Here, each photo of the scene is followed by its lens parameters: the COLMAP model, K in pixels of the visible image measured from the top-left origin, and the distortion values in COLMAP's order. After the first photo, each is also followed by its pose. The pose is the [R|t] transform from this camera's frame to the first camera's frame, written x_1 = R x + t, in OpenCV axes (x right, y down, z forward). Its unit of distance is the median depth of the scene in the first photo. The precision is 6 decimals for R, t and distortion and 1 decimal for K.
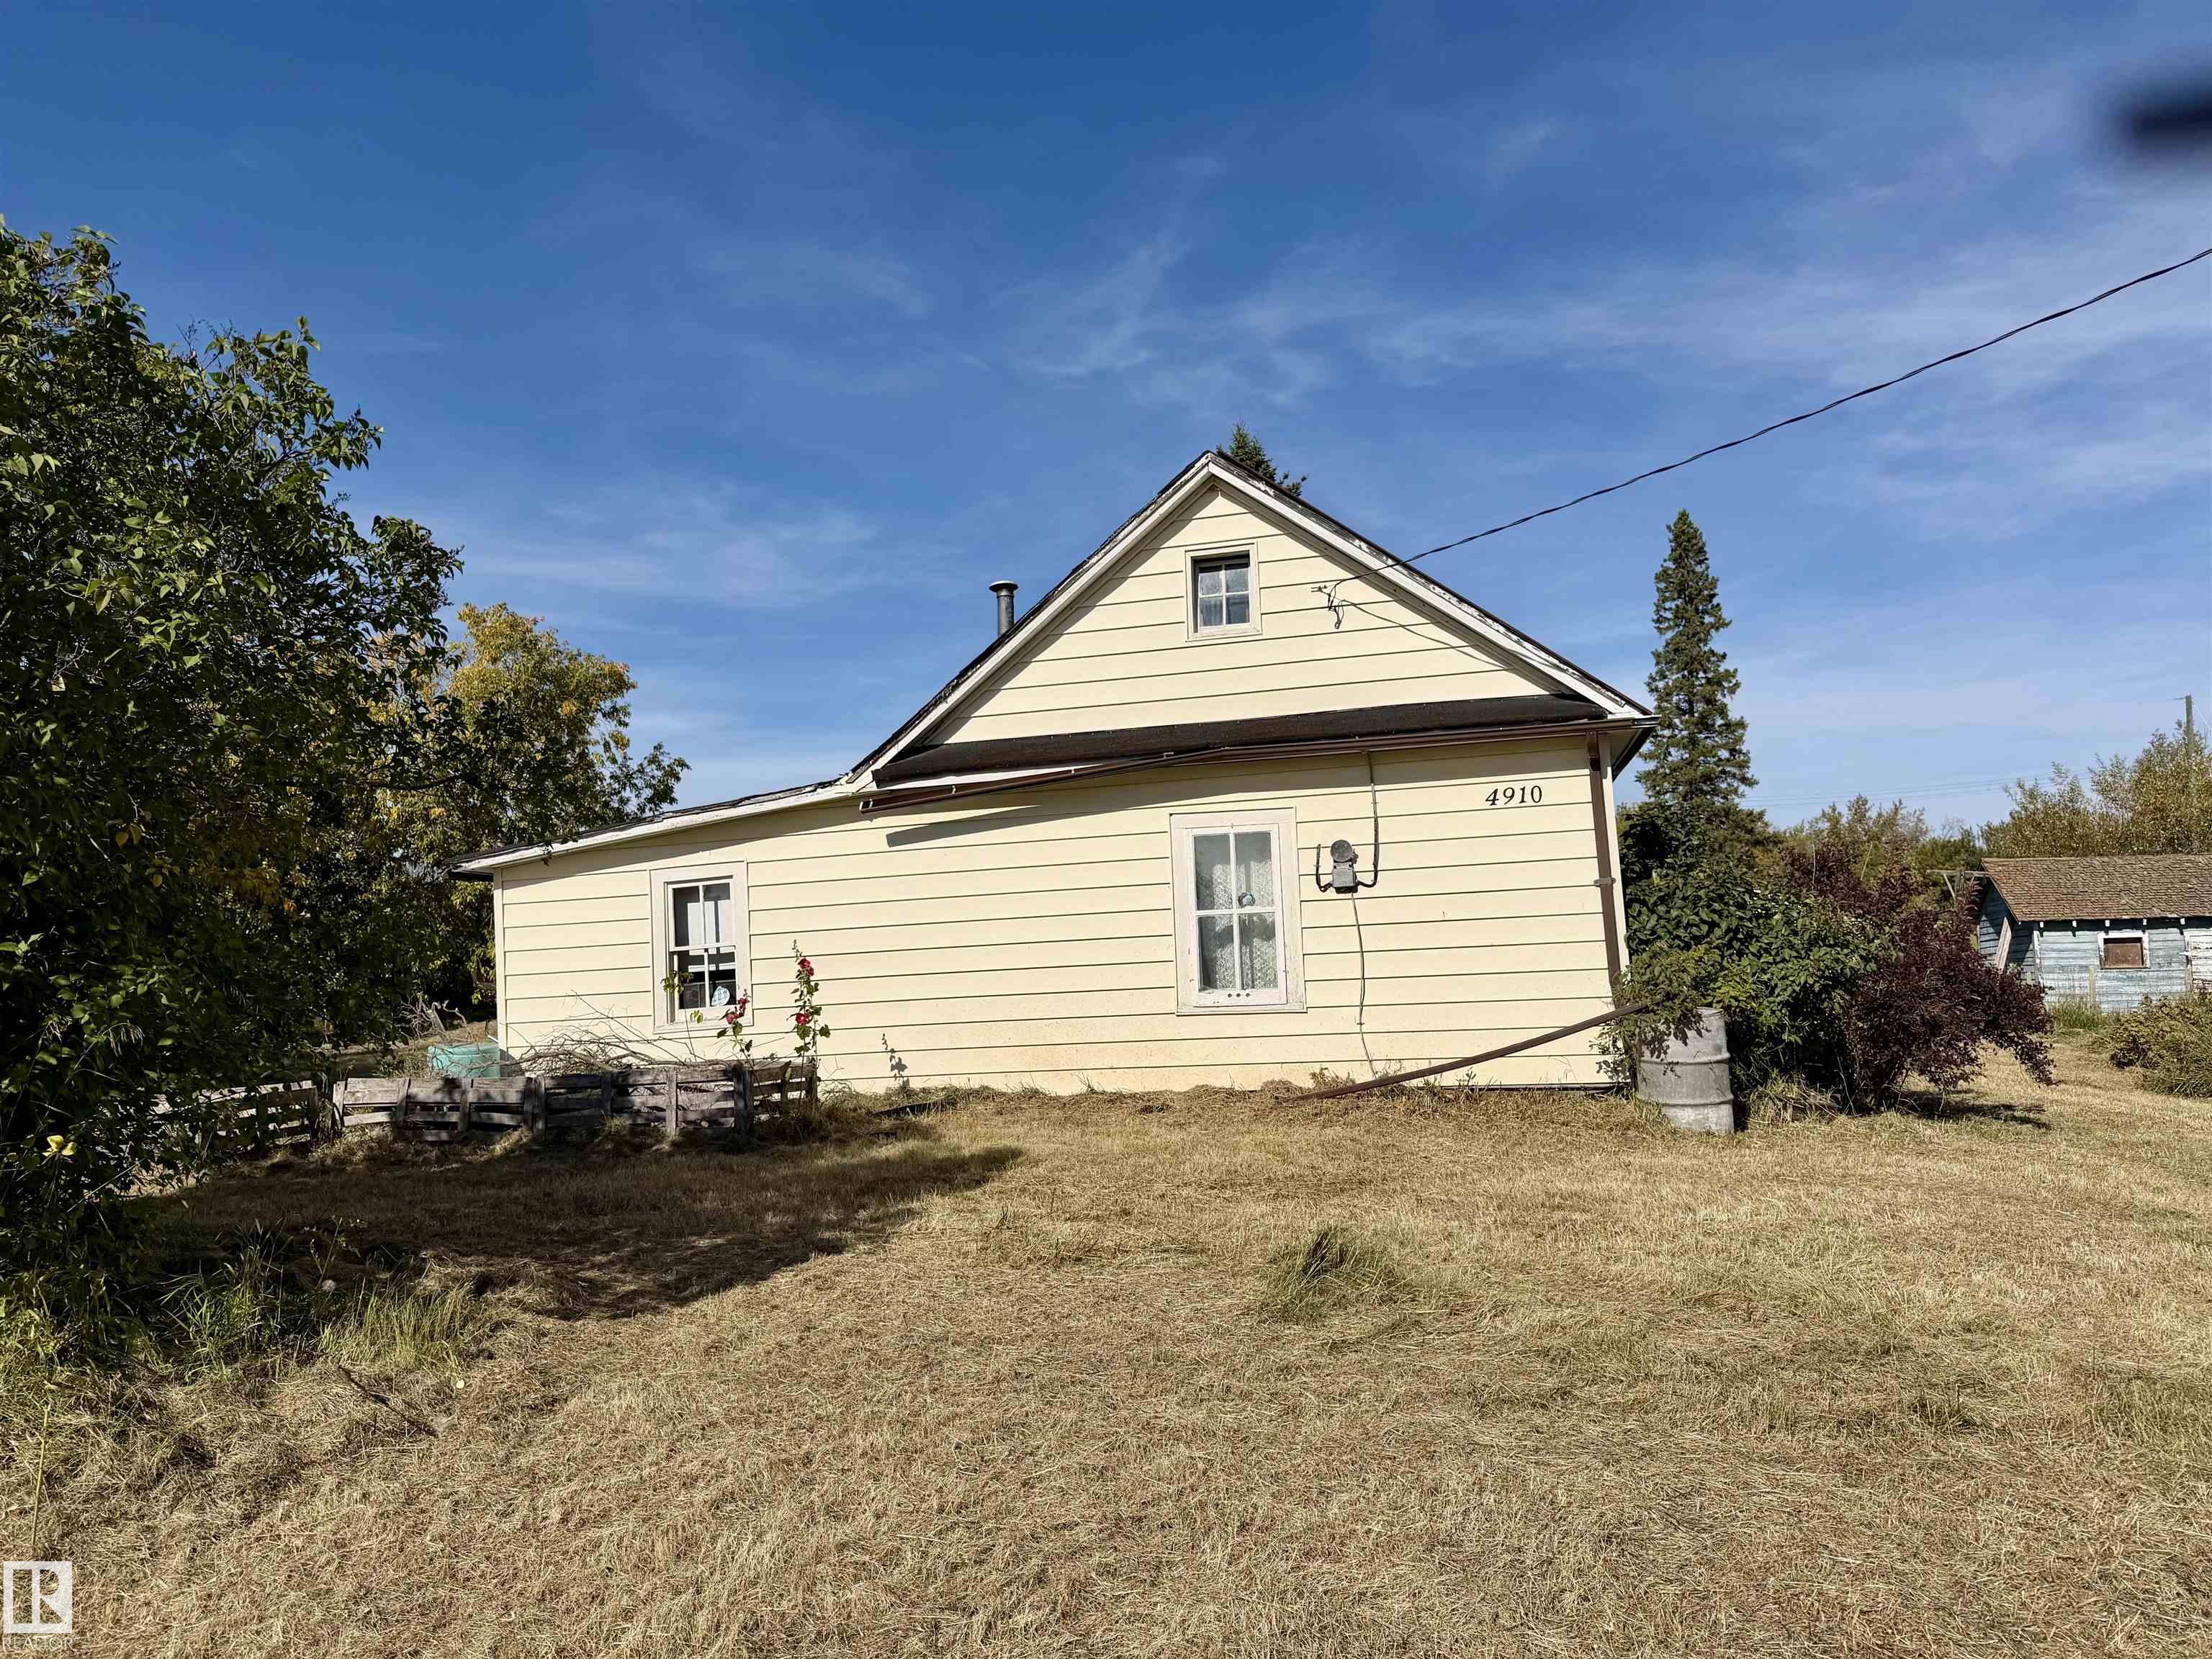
lens RADIAL K [[1527.5, 0, 1106.0], [0, 1527.5, 829.5], [0, 0, 1]] dist [0.032343, -0.000346]
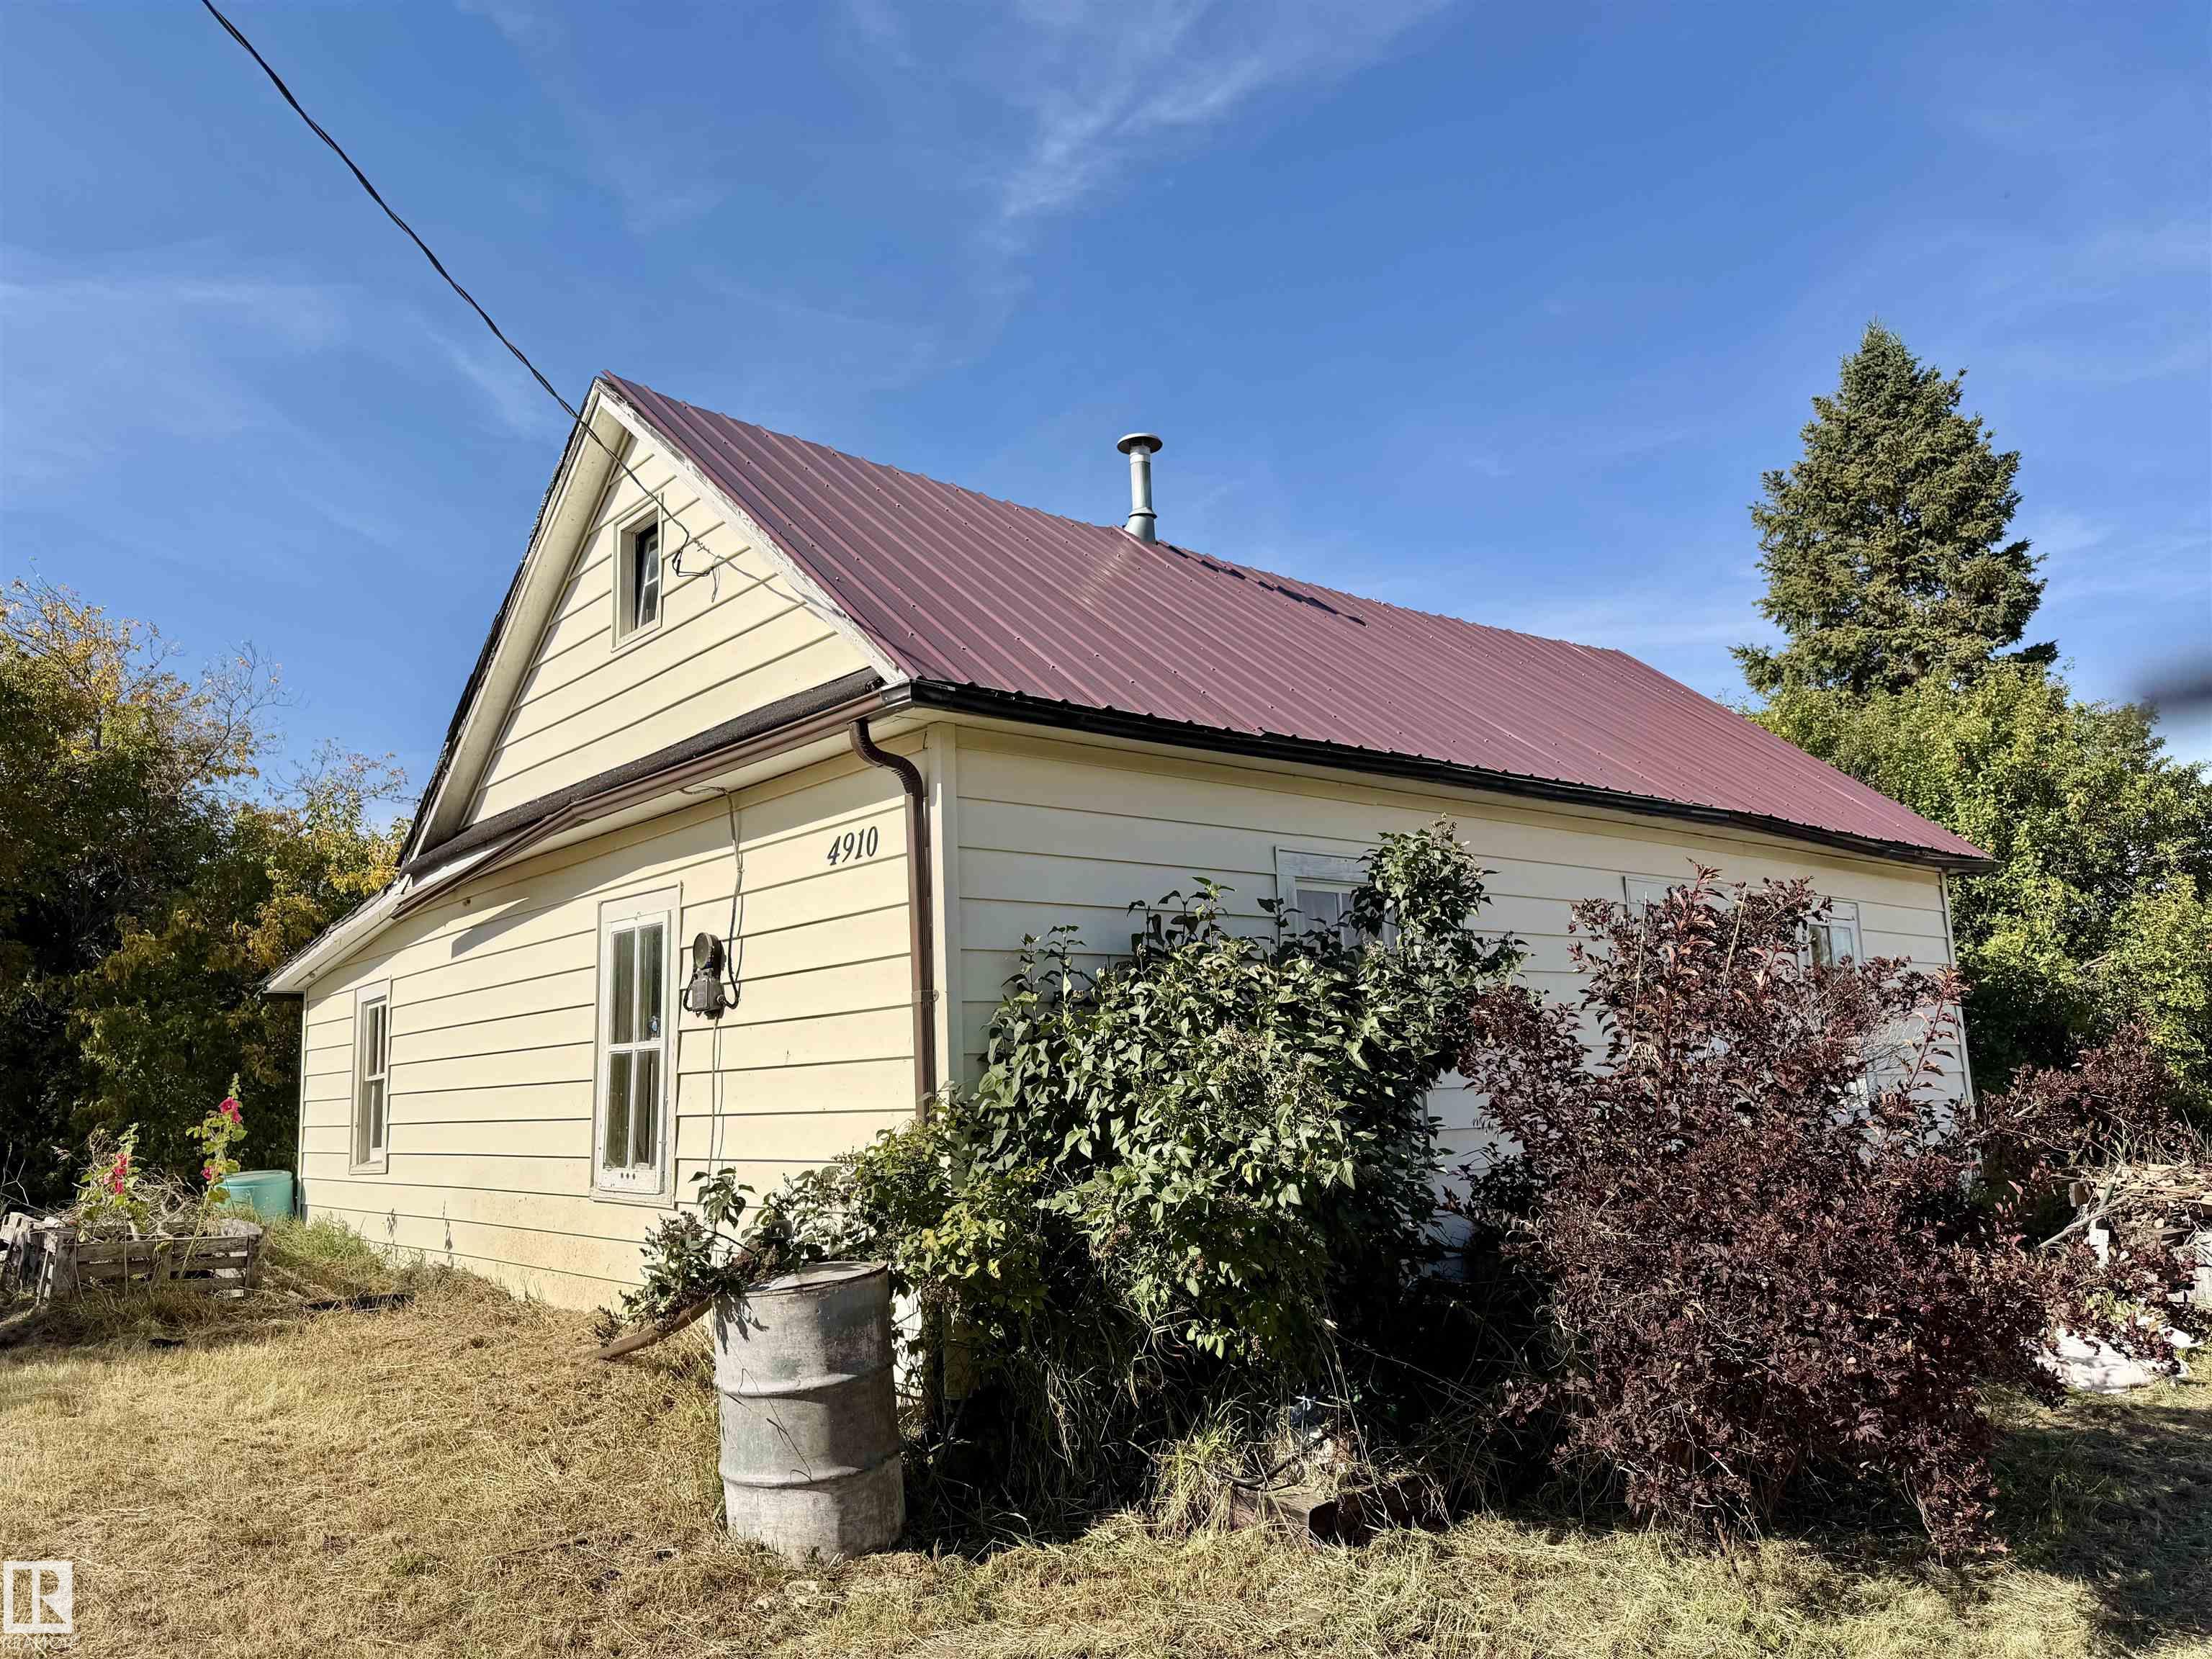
lens RADIAL K [[1552.6, 0, 1106.0], [0, 1552.6, 829.5], [0, 0, 1]] dist [0.026625, -0.003429]
pose [[0.813172, -0.075592, -0.577094, 0.641524], [0.052056, 0.997002, -0.057244, 0.009166], [0.579691, 0.016508, 0.814669, 0.557474]]
